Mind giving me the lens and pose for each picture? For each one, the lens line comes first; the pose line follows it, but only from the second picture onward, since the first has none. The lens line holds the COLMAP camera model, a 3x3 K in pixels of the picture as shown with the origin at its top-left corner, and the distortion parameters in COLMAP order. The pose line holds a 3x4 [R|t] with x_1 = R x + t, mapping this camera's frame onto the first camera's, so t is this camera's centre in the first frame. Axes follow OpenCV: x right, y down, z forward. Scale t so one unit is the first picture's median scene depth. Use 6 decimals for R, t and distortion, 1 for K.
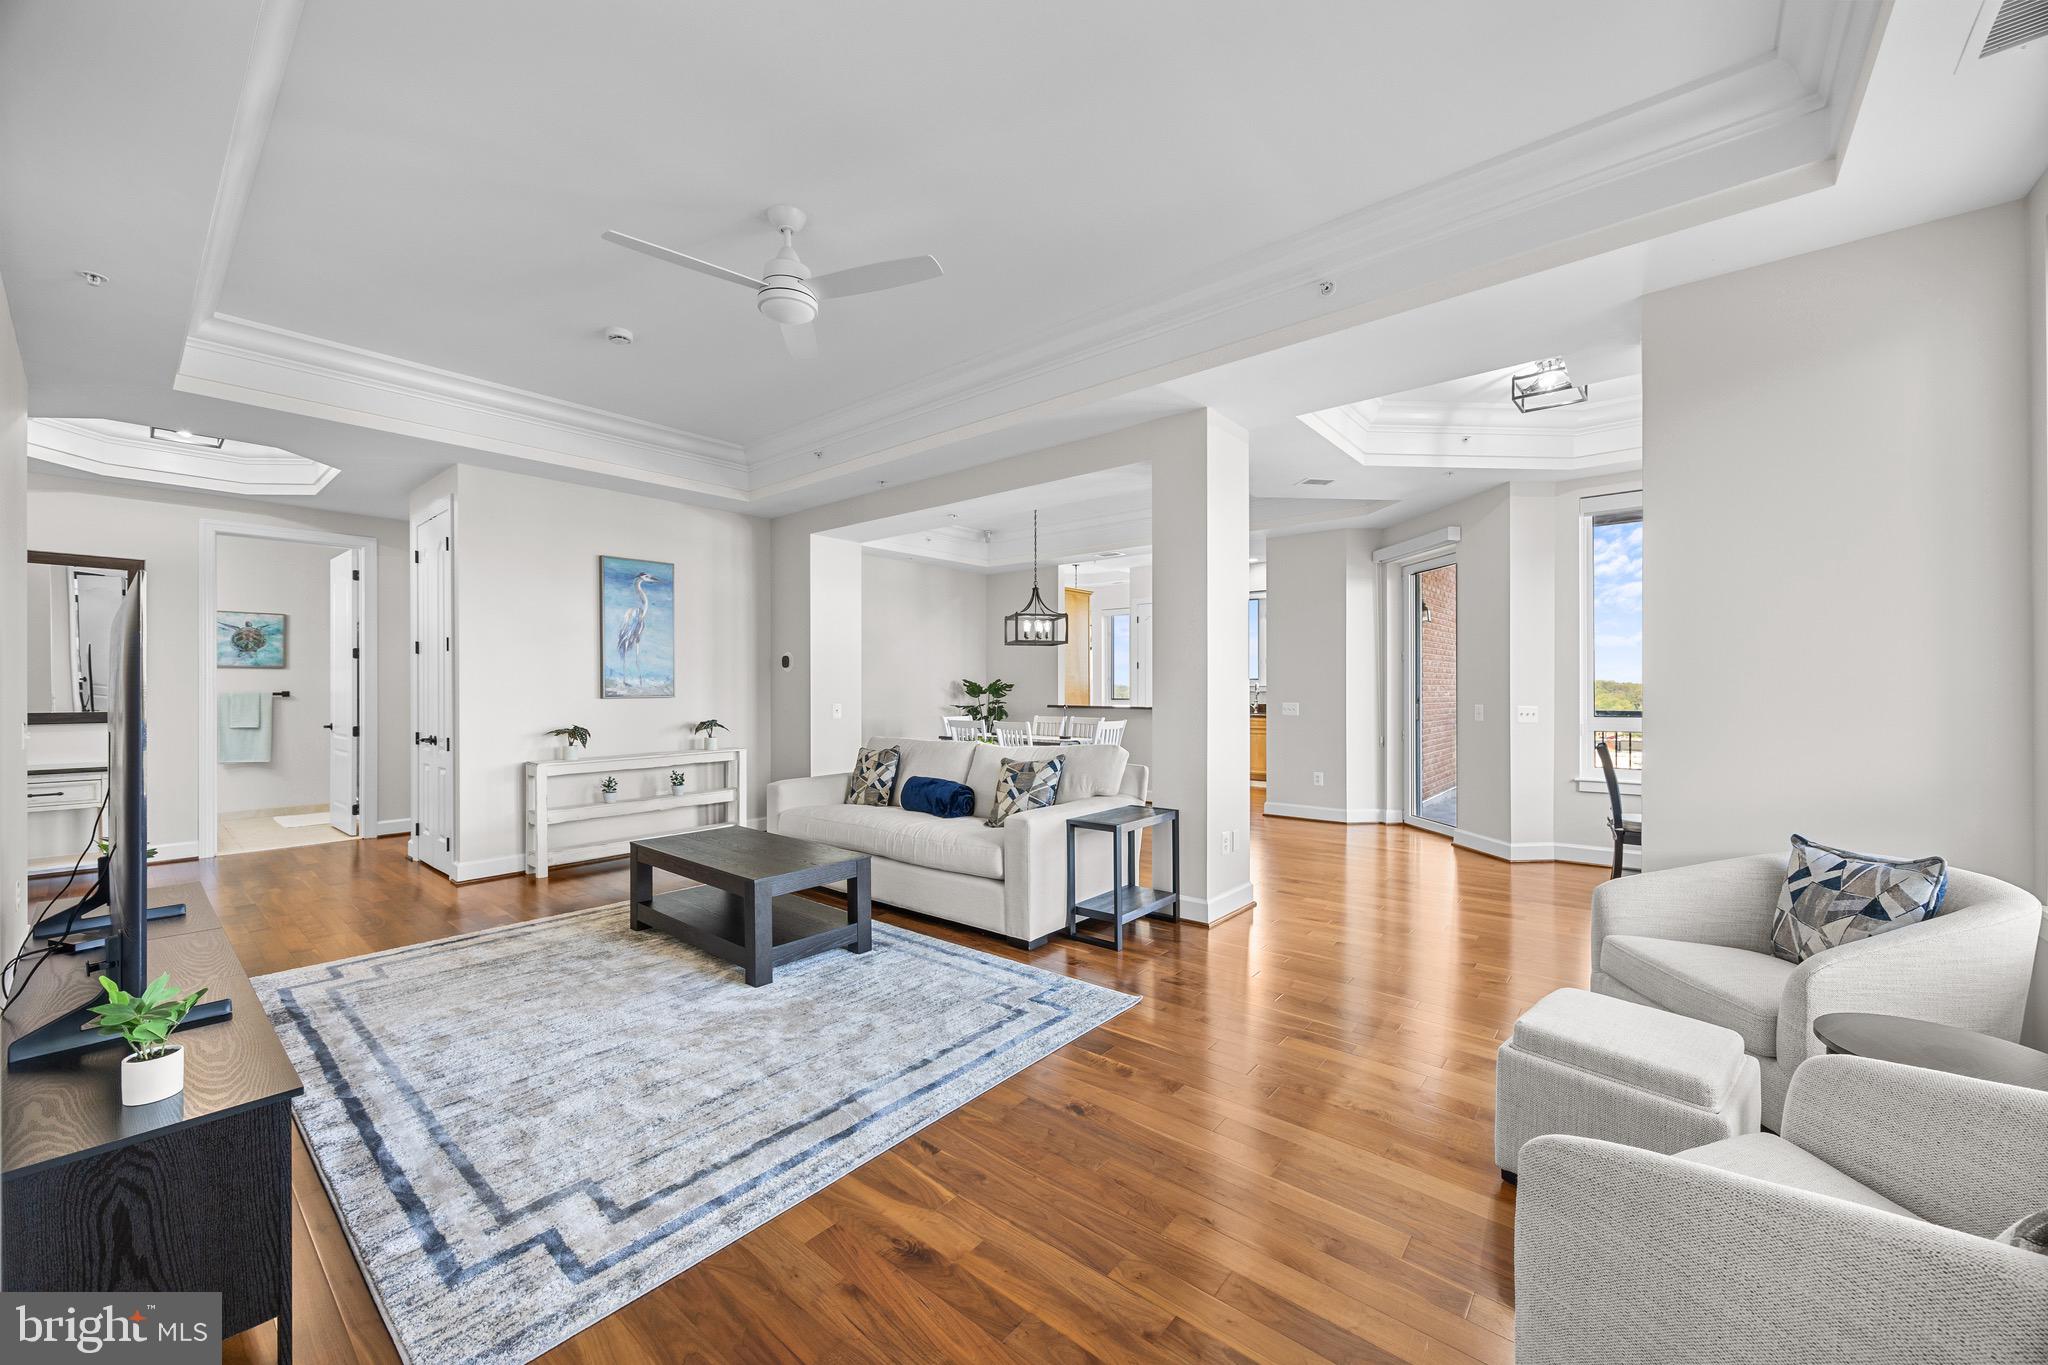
lens RADIAL K [[789.9, 0, 1002.8], [0, 789.9, 686.4], [0, 0, 1]] dist [0.000468, -0.000429]
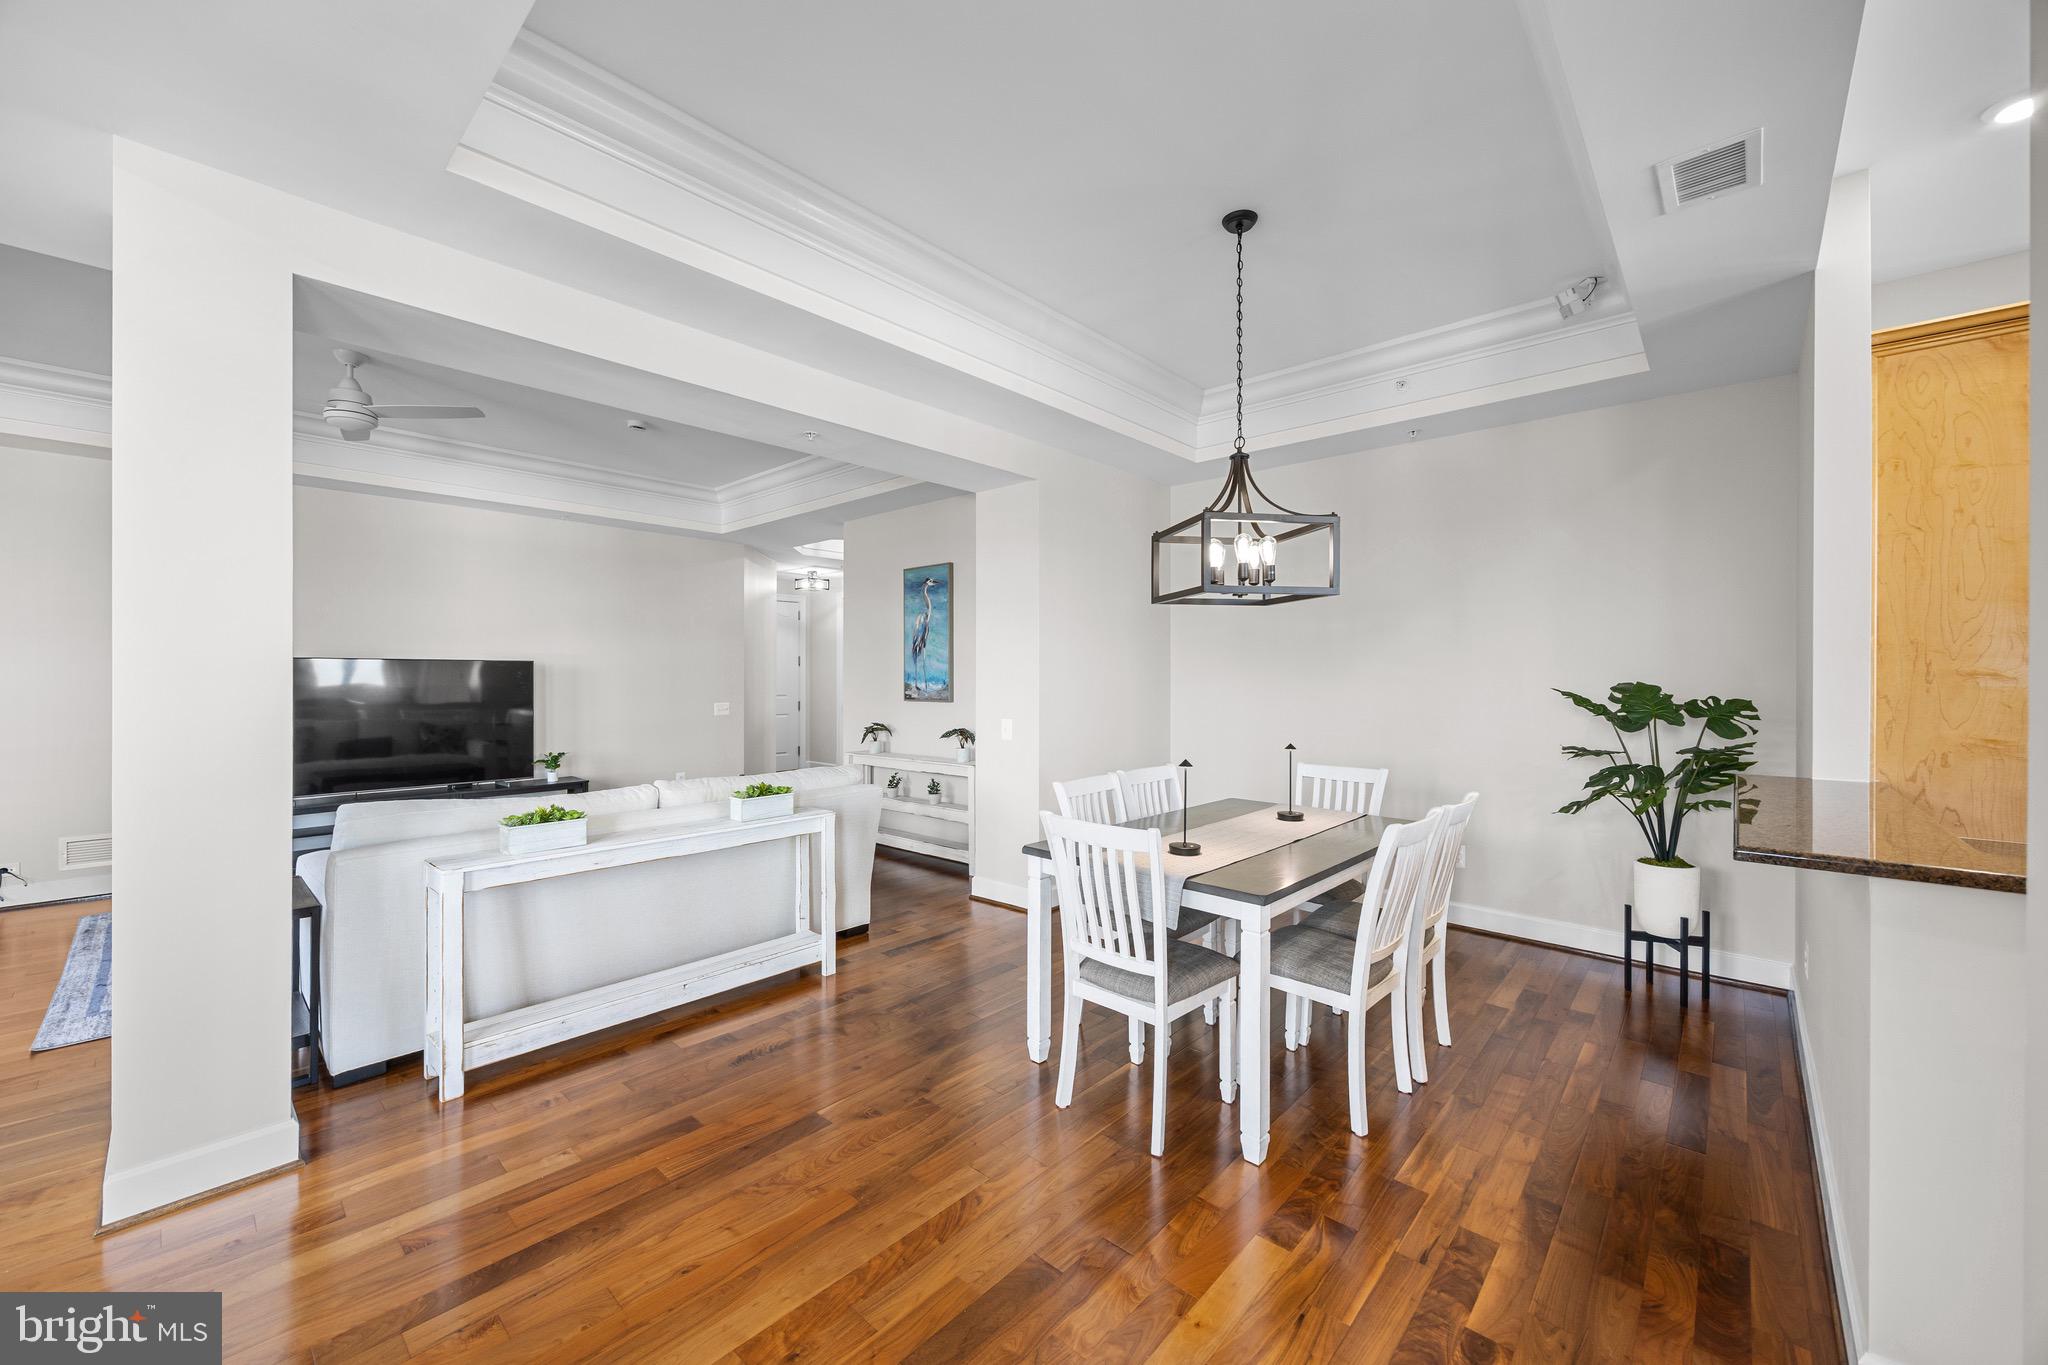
lens RADIAL K [[789.9, 0, 1010.3], [0, 789.9, 675.8], [0, 0, 1]] dist [0.000468, -0.000429]
pose [[-0.031759, 0.002101, -0.999493, 0.556285], [0.000888, 0.999997, 0.002074, -0.020579], [0.999495, -0.000821, -0.031761, 1.140554]]
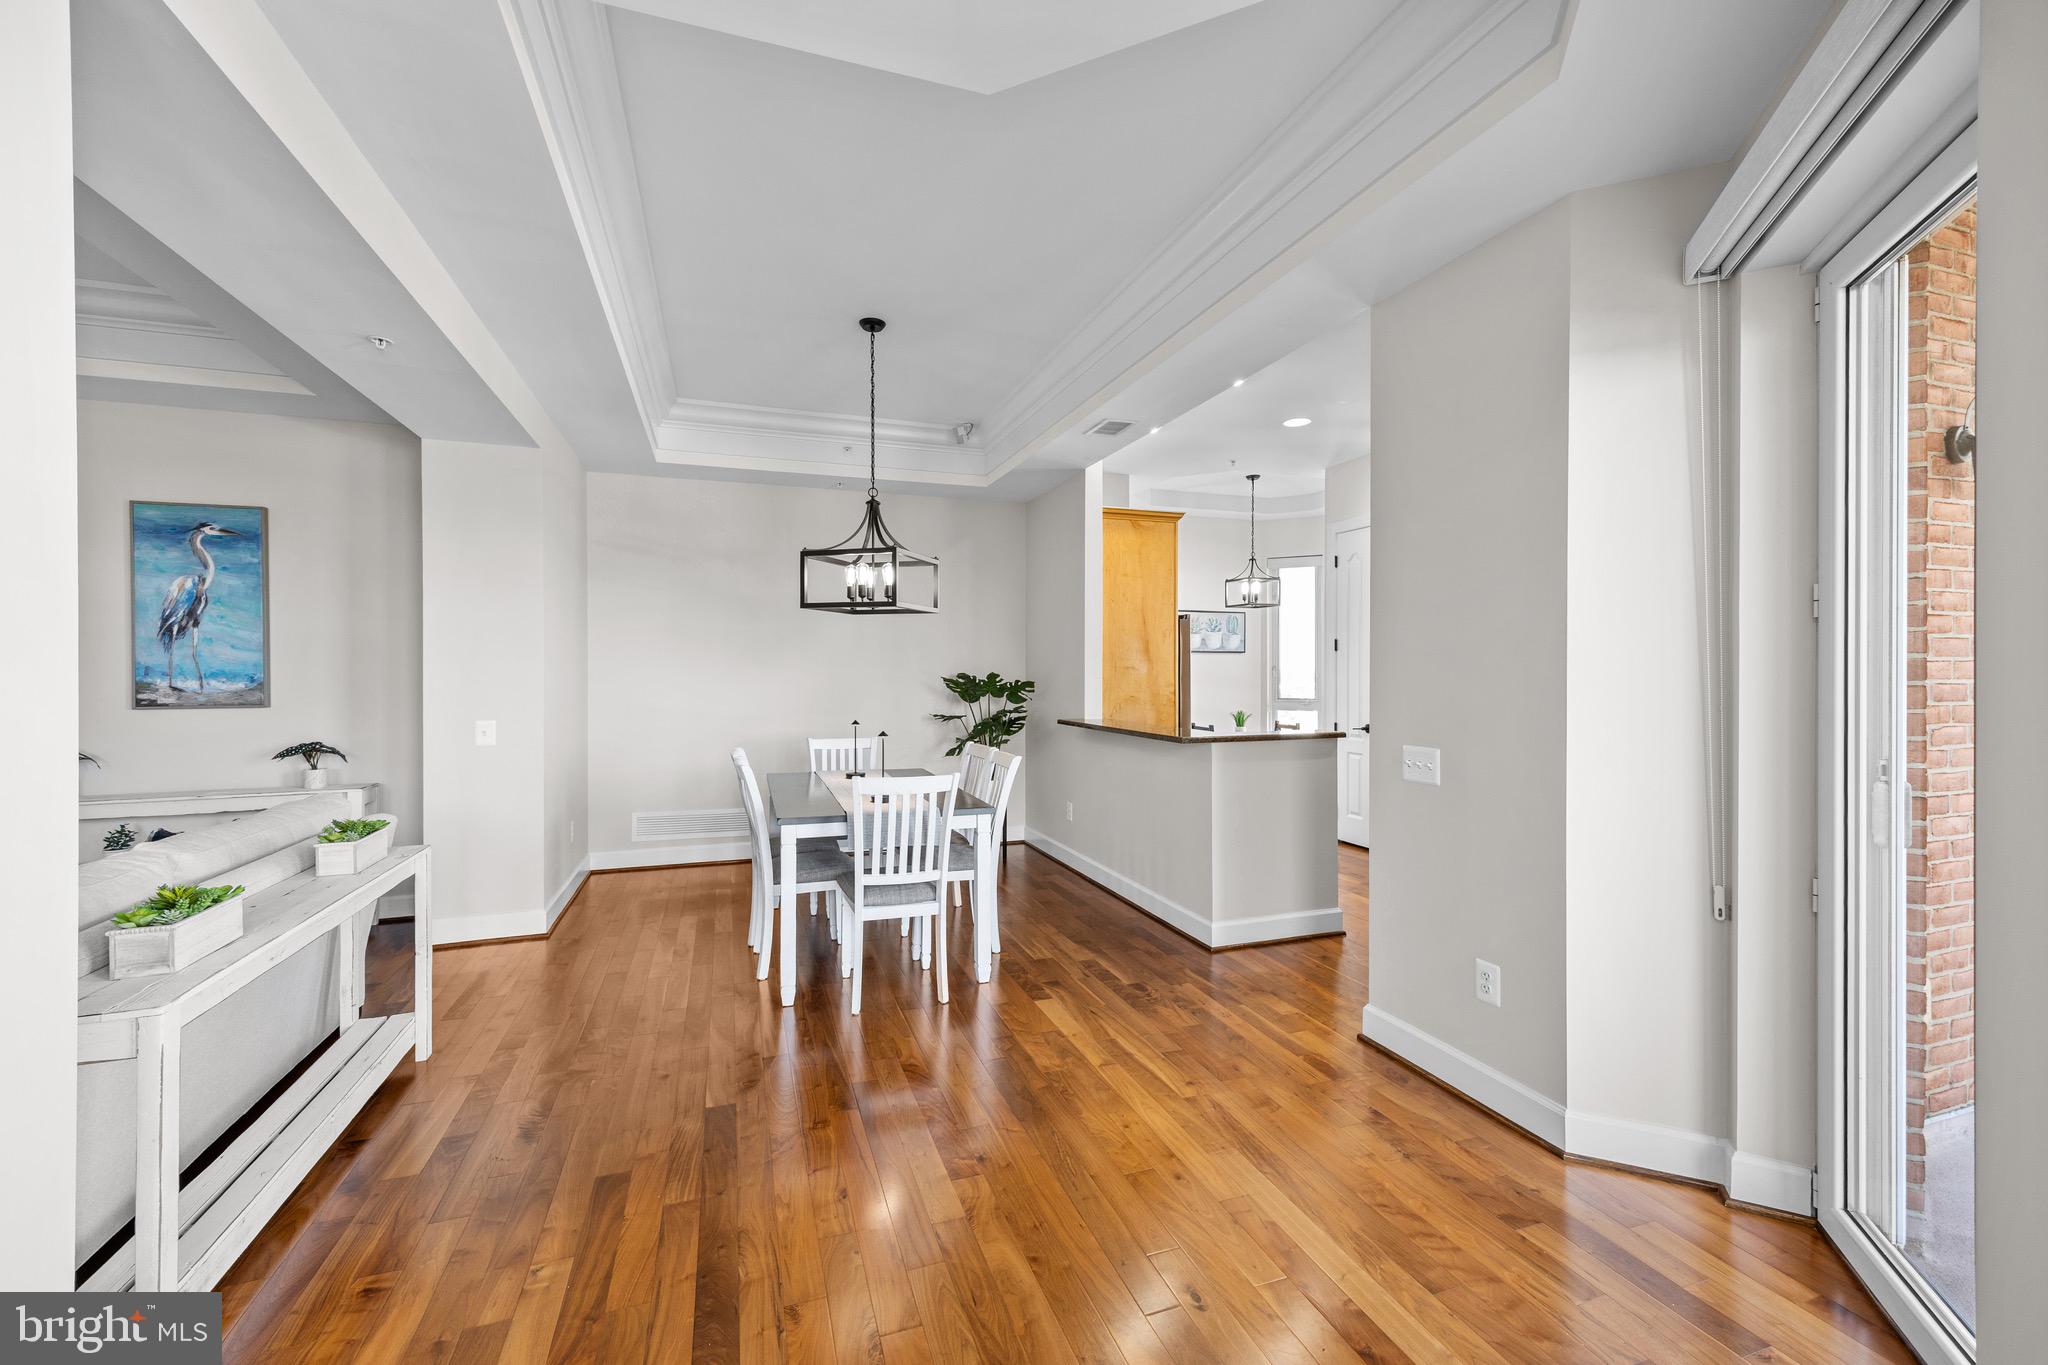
lens RADIAL K [[789.9, 0, 1025.3], [0, 789.9, 680.1], [0, 0, 1]] dist [0.000468, -0.000429]
pose [[0.865668, 0.006782, -0.500573, 0.494913], [0.000488, 0.999896, 0.014390, -0.018977], [0.500619, -0.012701, 0.865575, 0.766821]]
